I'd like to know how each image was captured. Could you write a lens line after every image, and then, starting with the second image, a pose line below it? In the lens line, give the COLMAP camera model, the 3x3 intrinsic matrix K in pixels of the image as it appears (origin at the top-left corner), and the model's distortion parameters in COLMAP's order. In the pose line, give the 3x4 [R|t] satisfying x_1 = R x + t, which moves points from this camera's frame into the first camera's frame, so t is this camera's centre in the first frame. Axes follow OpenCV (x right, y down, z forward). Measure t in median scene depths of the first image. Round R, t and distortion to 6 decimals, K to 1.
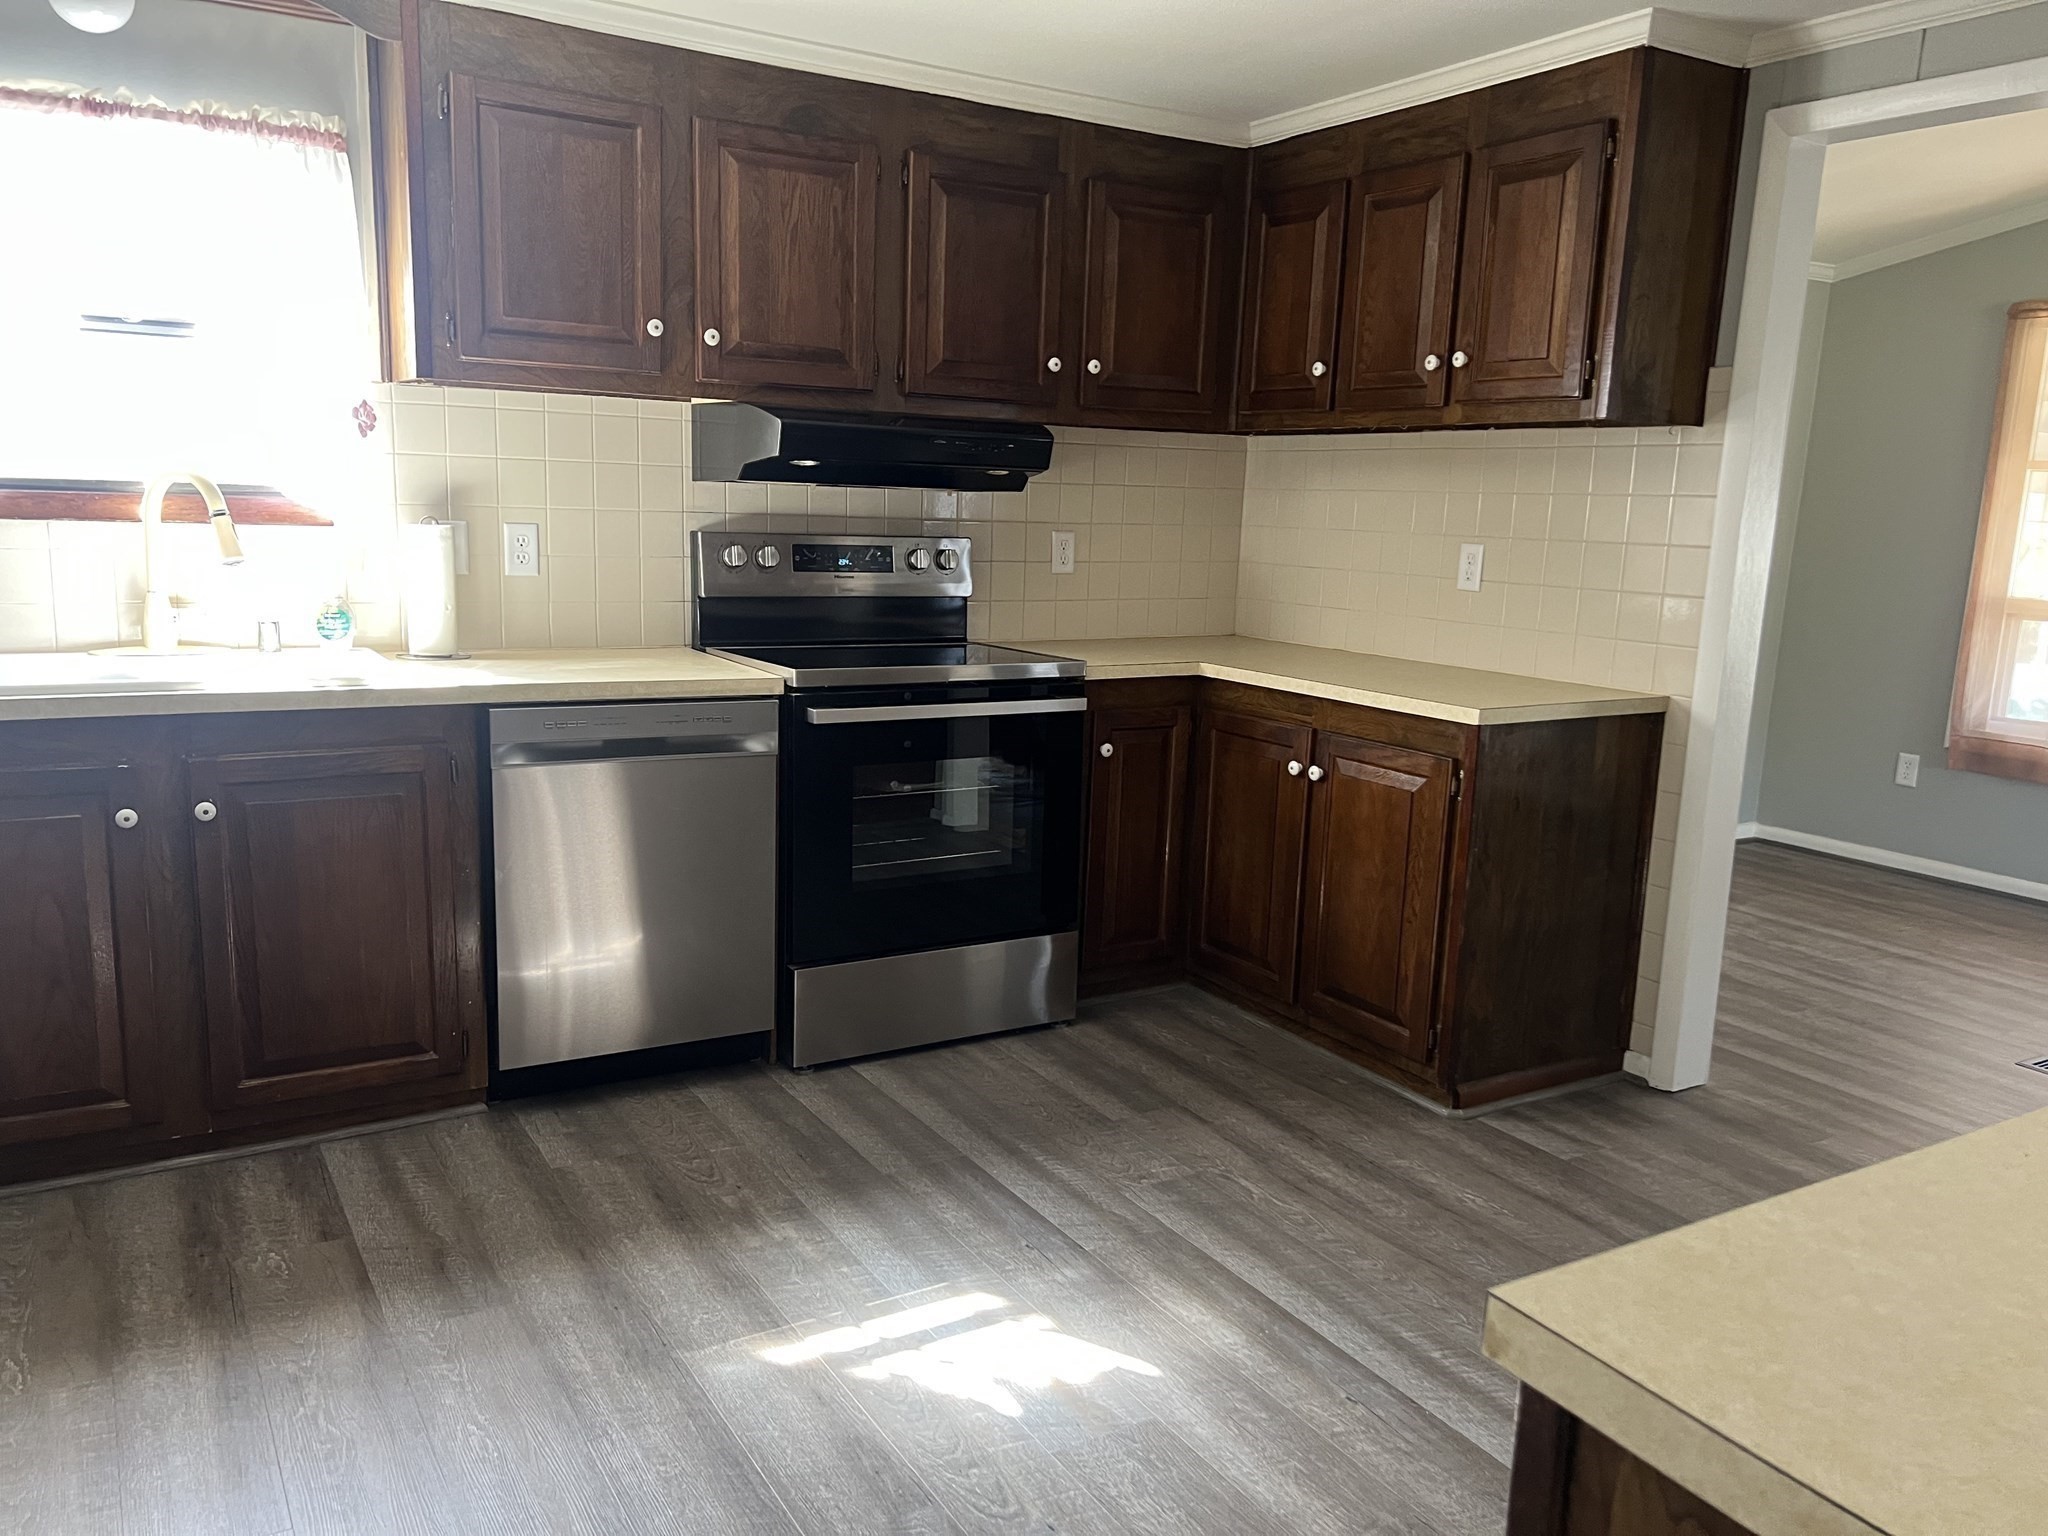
lens RADIAL K [[1564.7, 0, 1024.0], [0, 1564.7, 768.0], [0, 0, 1]] dist [0.093242, -0.105070]
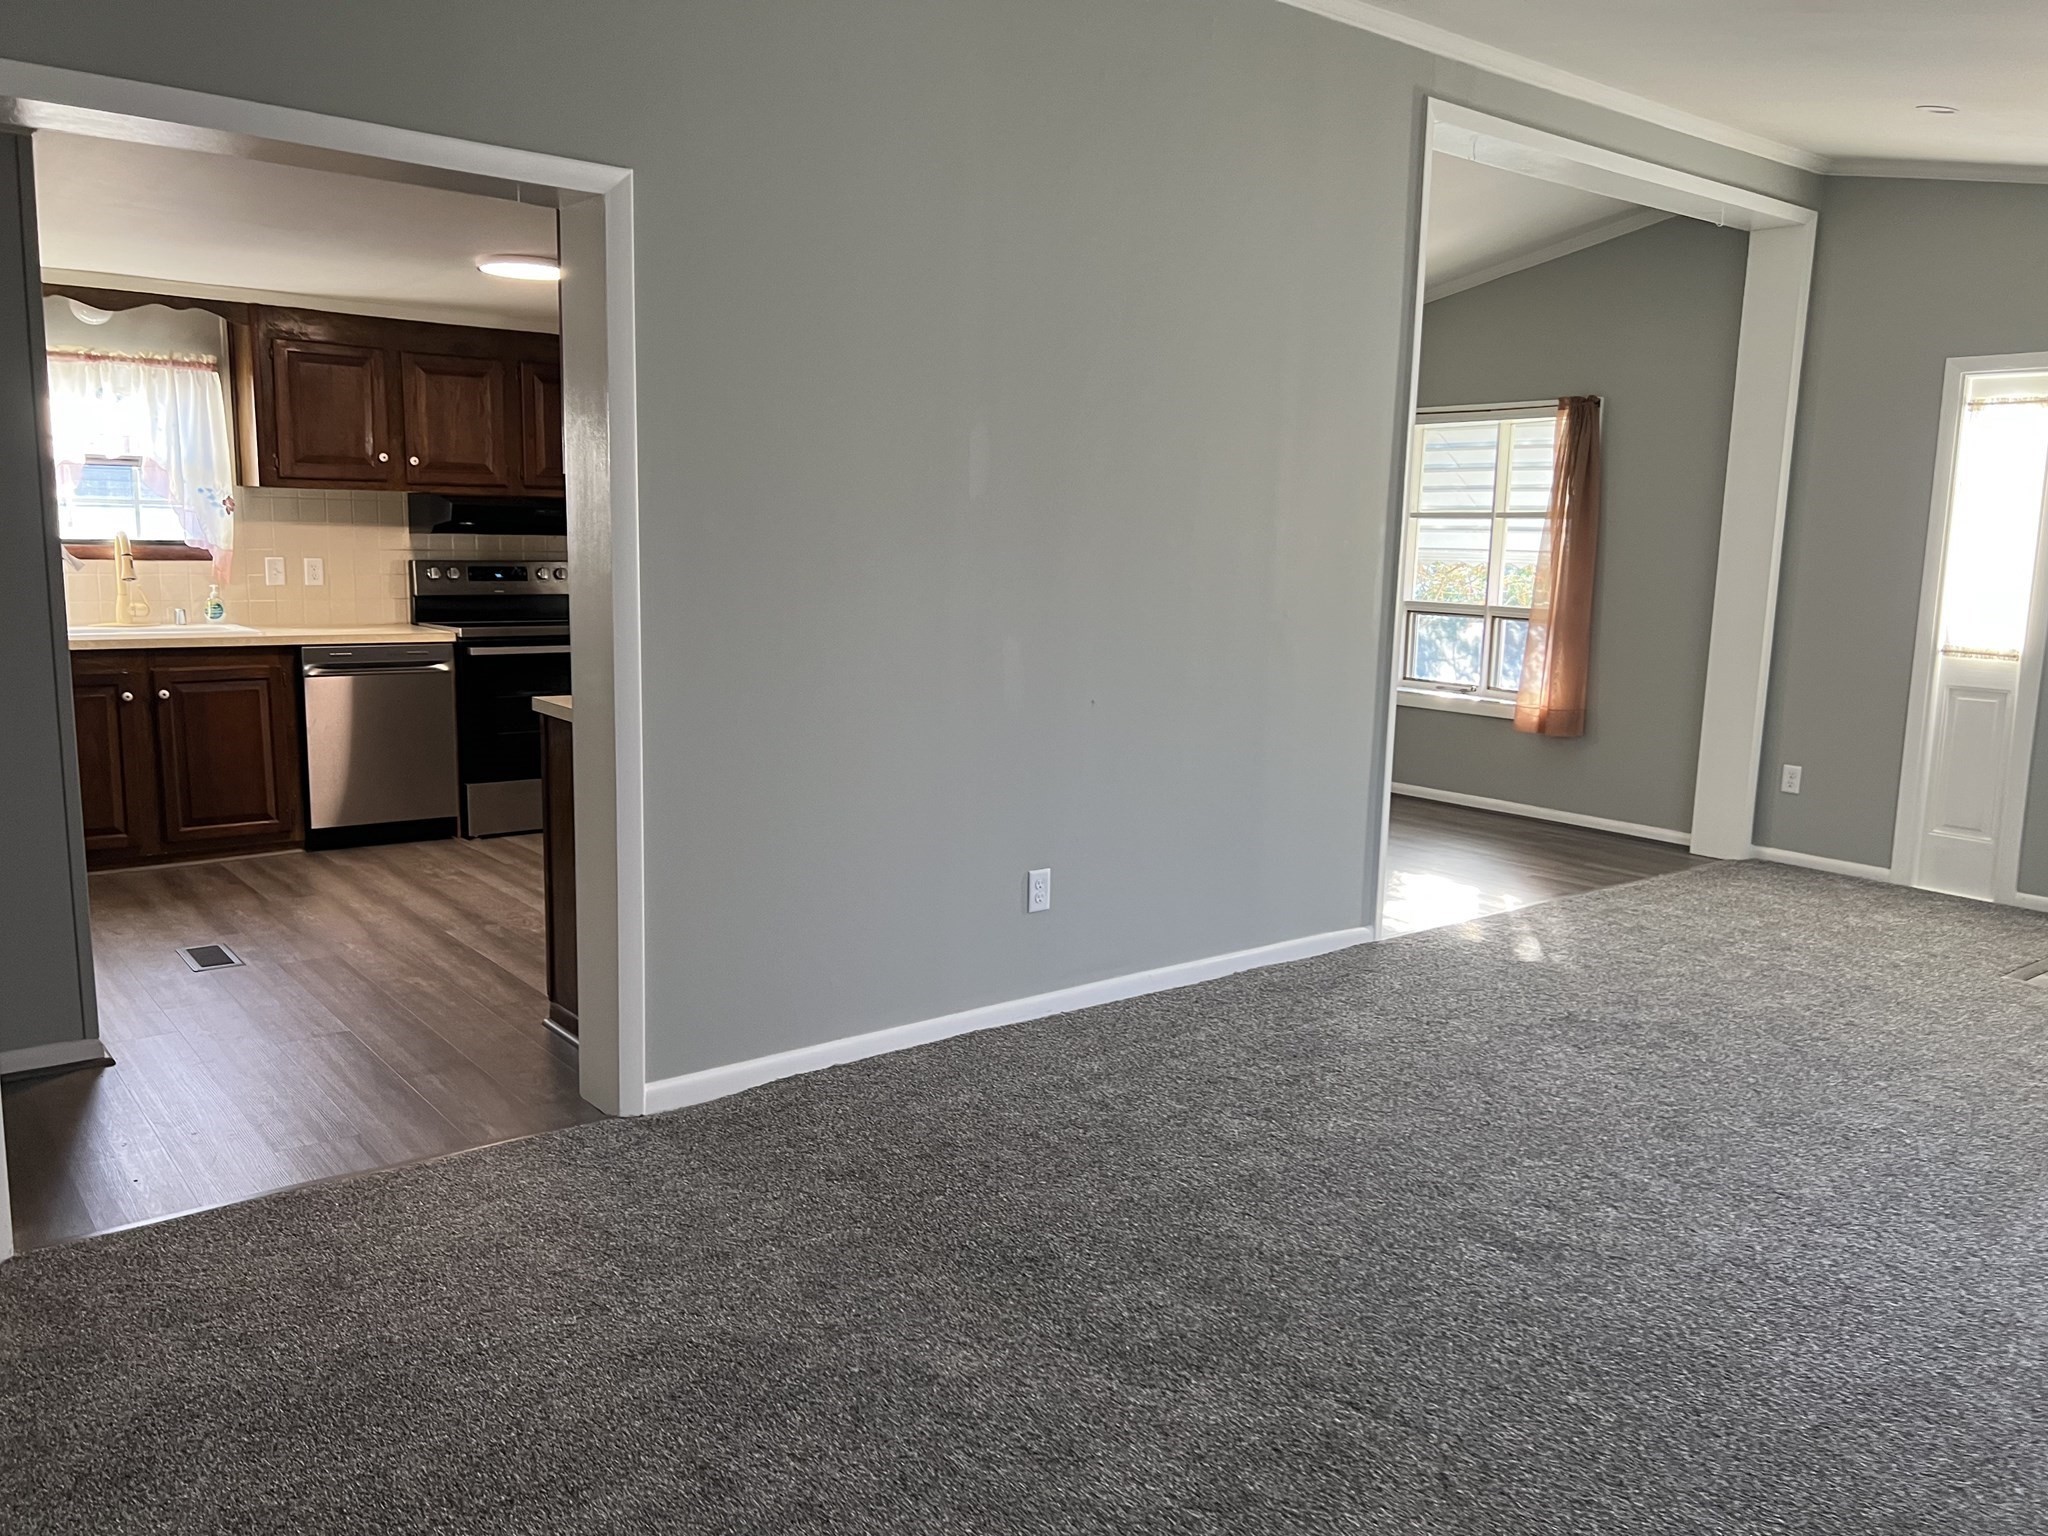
lens RADIAL K [[1530.1, 0, 1024.0], [0, 1530.1, 768.0], [0, 0, 1]] dist [0.051264, -0.060086]
pose [[0.992537, -0.032627, 0.117495, 0.198319], [0.035098, 0.999203, -0.019022, 0.106815], [-0.116781, 0.023004, 0.992891, -0.614041]]
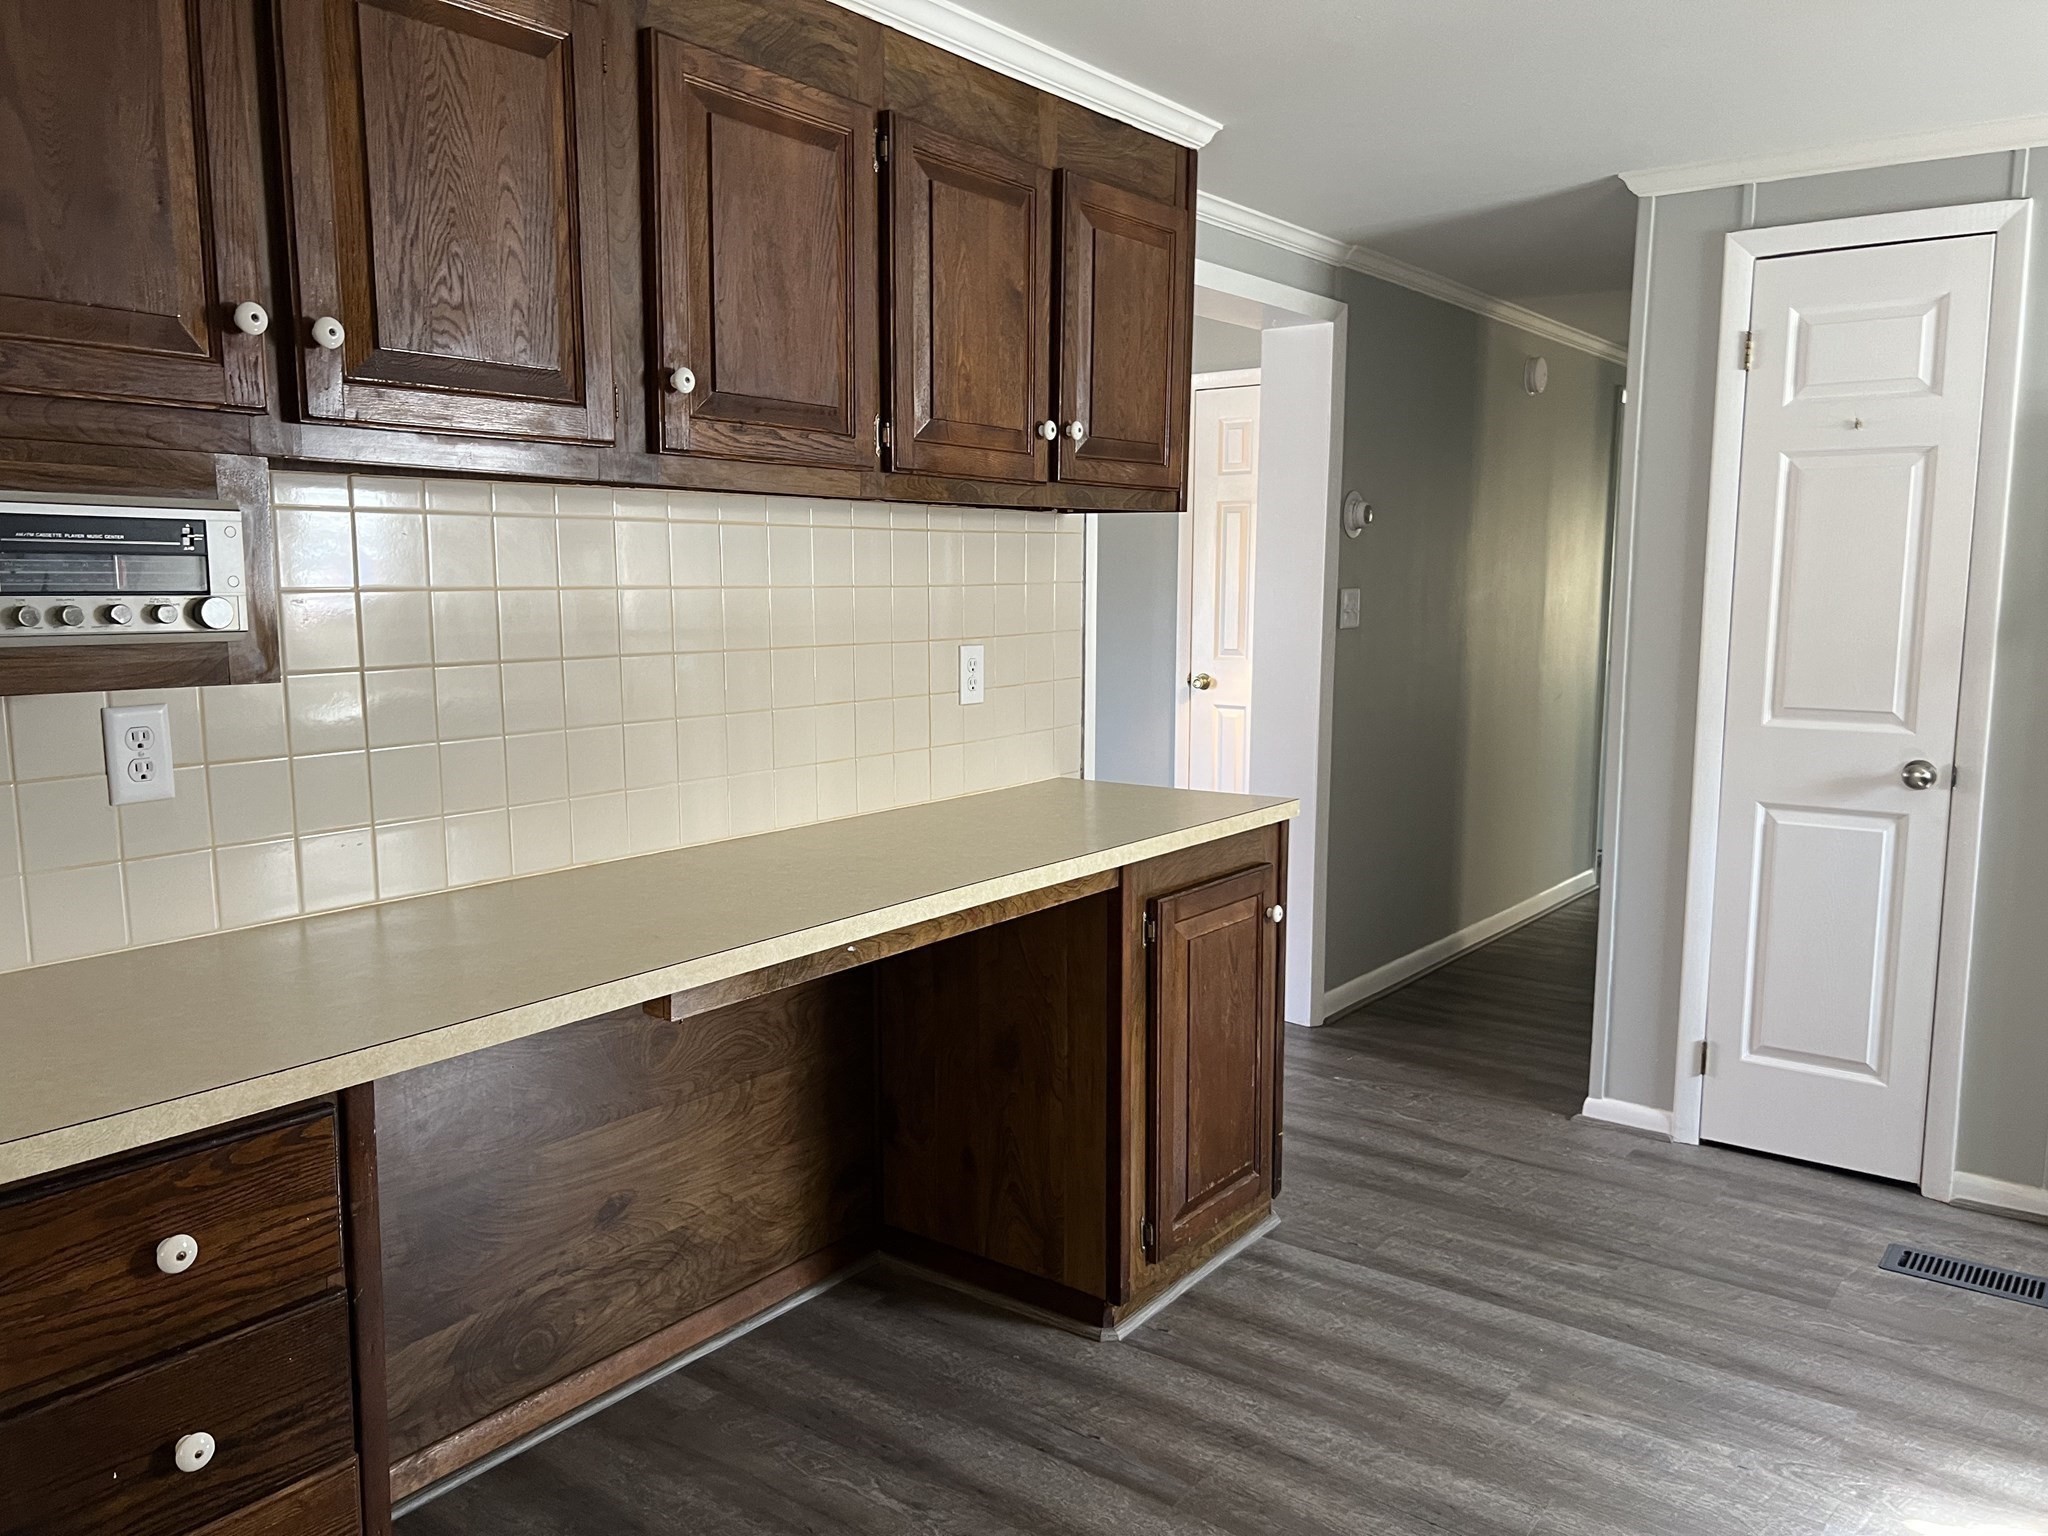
lens RADIAL K [[1564.7, 0, 1024.0], [0, 1564.7, 768.0], [0, 0, 1]] dist [0.093242, -0.105070]
pose [[-0.930431, 0.010368, -0.366321, 0.360646], [-0.097322, 0.956716, 0.274270, -0.115915], [0.353308, 0.290840, -0.889149, 0.649055]]
